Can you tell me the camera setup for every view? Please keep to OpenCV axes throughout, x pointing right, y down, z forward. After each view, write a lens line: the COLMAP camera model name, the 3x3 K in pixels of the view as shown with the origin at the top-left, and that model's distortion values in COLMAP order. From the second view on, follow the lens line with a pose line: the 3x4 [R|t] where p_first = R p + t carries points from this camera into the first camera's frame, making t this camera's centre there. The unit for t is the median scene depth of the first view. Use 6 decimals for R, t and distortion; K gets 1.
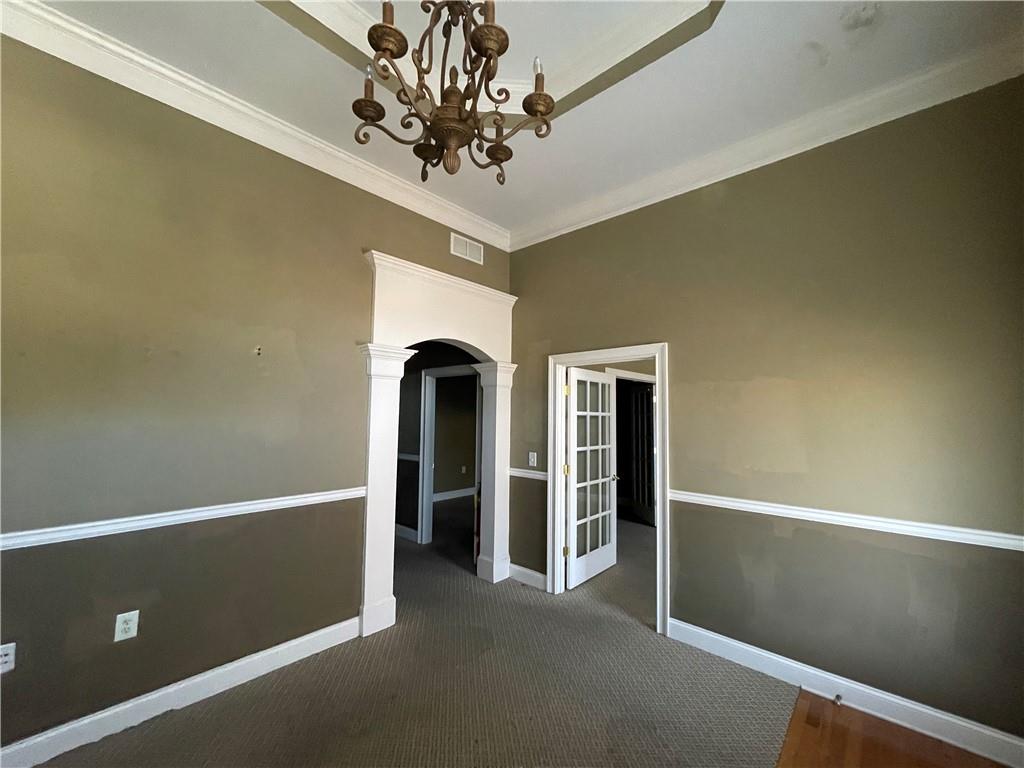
lens RADIAL K [[415.1, 0, 512.0], [0, 415.1, 383.5], [0, 0, 1]] dist [-0.000176, -0.000058]
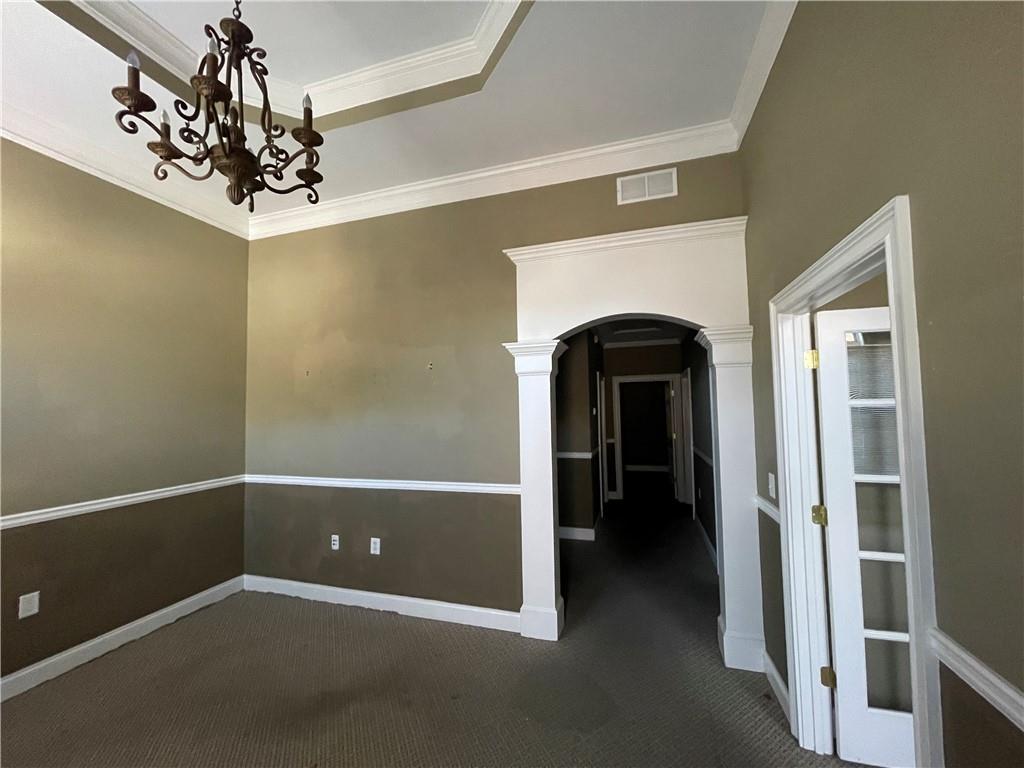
lens RADIAL K [[415.1, 0, 507.3], [0, 415.1, 385.6], [0, 0, 1]] dist [-0.000176, -0.000058]
pose [[0.416512, -0.071825, -0.906288, 0.547195], [0.090766, 0.995179, -0.037155, 0.042284], [0.904588, -0.066785, 0.421024, 0.556567]]
